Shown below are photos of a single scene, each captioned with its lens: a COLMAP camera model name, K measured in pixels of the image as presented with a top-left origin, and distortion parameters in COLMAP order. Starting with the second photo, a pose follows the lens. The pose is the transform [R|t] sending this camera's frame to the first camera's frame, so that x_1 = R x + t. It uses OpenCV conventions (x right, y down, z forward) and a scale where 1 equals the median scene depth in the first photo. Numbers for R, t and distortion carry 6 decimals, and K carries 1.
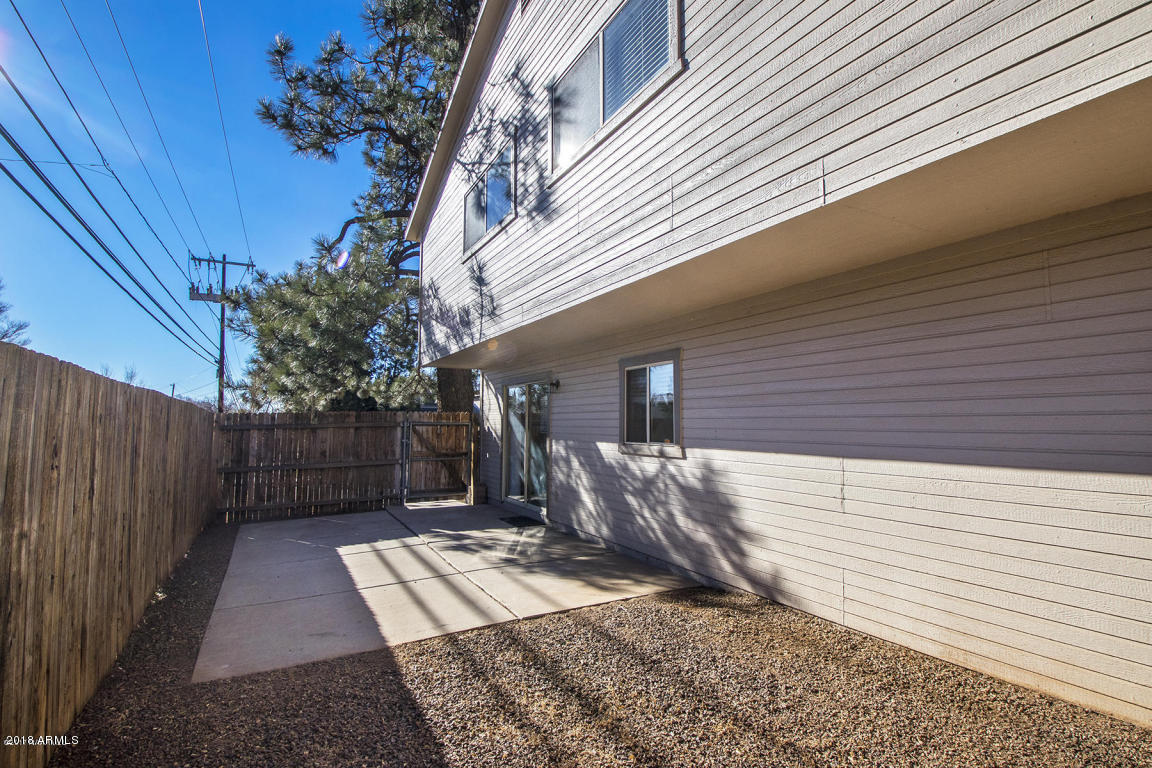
lens RADIAL K [[539.3, 0, 573.1], [0, 539.3, 382.8], [0, 0, 1]] dist [-0.016613, -0.003233]
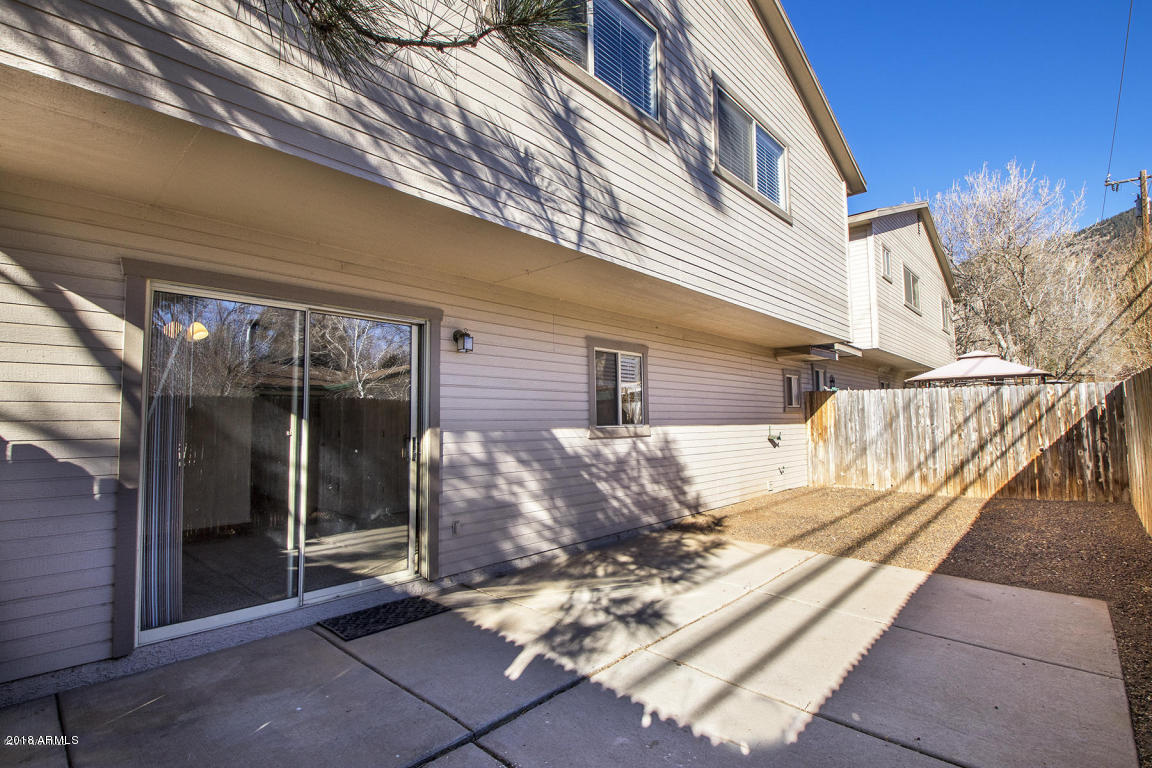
lens RADIAL K [[539.3, 0, 571.4], [0, 539.3, 389.4], [0, 0, 1]] dist [-0.016613, -0.003233]
pose [[-0.311167, 0.065041, 0.948127, -0.836361], [-0.054080, 0.994827, -0.085993, 0.138353], [-0.948815, -0.078033, -0.306040, 1.428844]]
